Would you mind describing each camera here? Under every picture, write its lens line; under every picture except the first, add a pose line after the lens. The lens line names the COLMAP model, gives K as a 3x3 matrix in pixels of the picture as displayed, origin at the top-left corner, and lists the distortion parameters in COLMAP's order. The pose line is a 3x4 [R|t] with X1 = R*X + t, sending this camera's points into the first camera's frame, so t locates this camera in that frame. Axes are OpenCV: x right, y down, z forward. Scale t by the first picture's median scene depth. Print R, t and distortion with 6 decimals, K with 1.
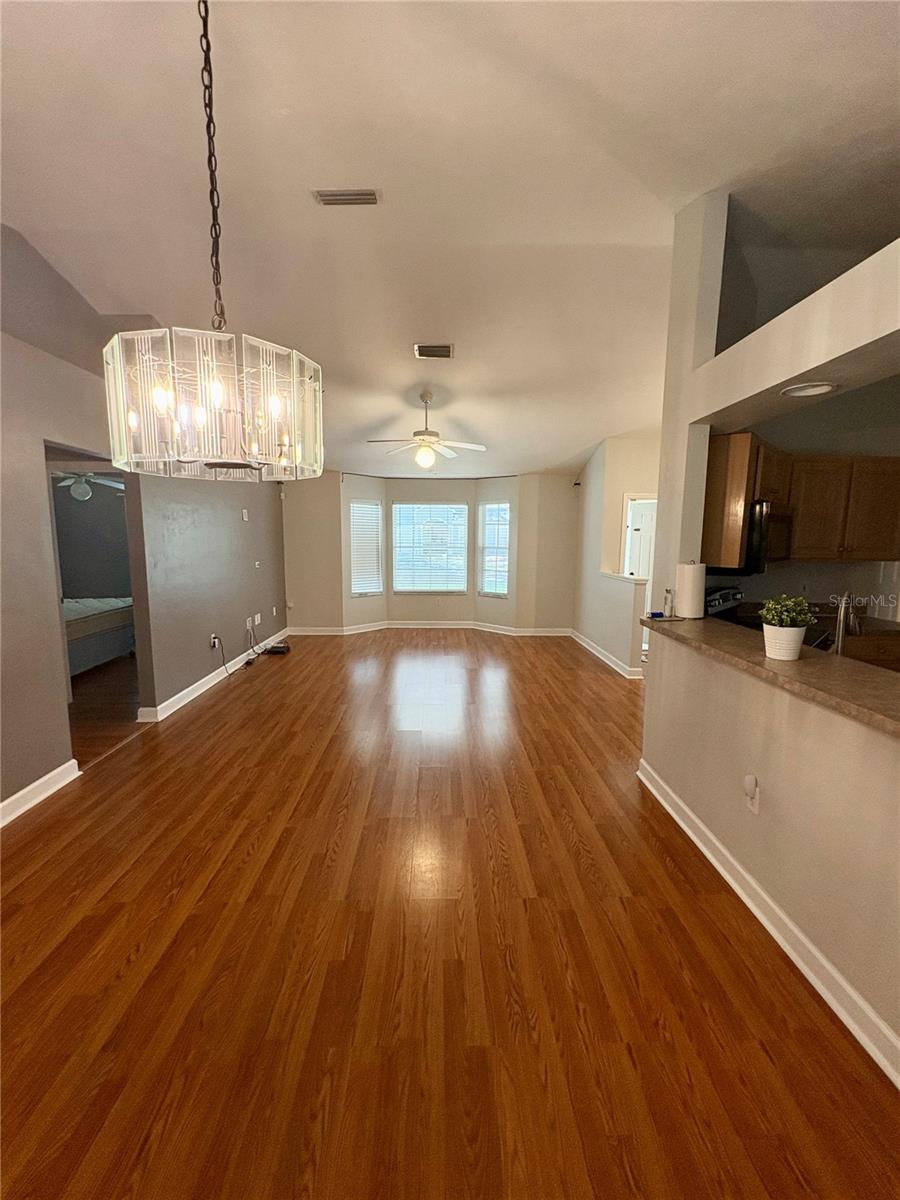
lens RADIAL K [[477.1, 0, 450.0], [0, 477.1, 600.0], [0, 0, 1]] dist [0.000515, 0.000248]
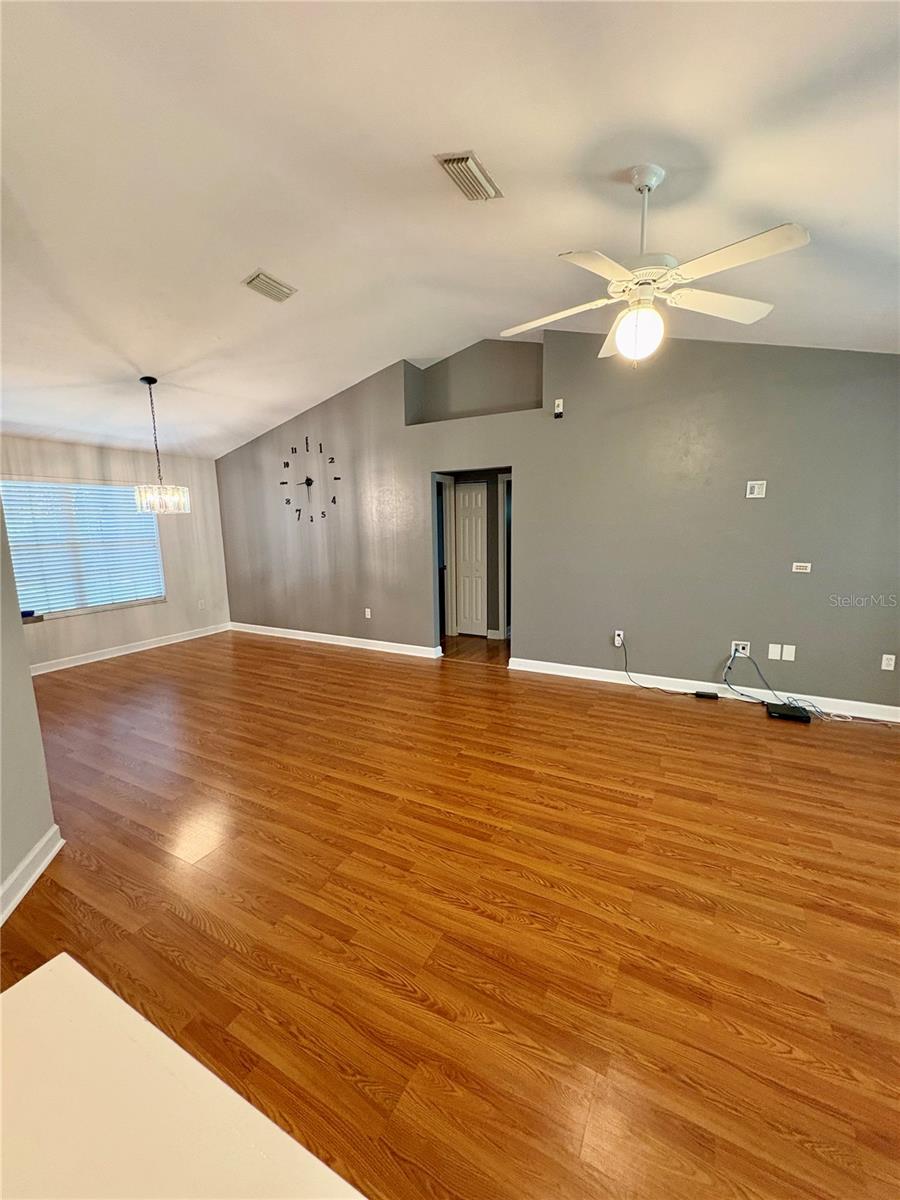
lens RADIAL K [[477.1, 0, 450.0], [0, 477.1, 600.0], [0, 0, 1]] dist [0.000515, 0.000248]
pose [[-0.487722, 0.151323, -0.859784, 0.430587], [-0.100330, 0.968621, 0.227391, -0.157987], [0.867214, 0.197166, -0.457236, 1.119747]]
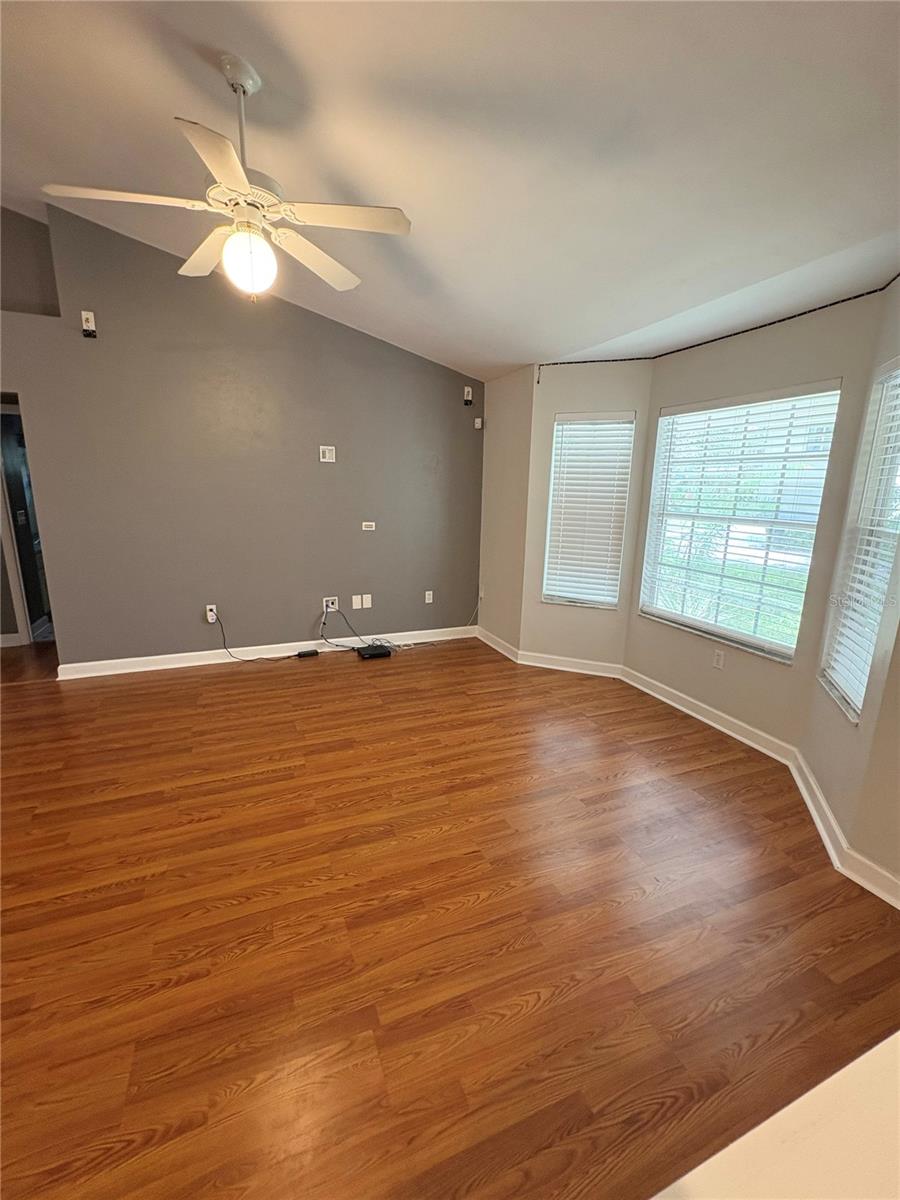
lens RADIAL K [[507.7, 0, 450.0], [0, 507.7, 600.0], [0, 0, 1]] dist [0.000996, 0.000135]
pose [[0.368920, 0.211856, -0.904995, 0.424504], [-0.144337, 0.974923, 0.169387, -0.139050], [0.918186, 0.068134, 0.390247, 1.031305]]
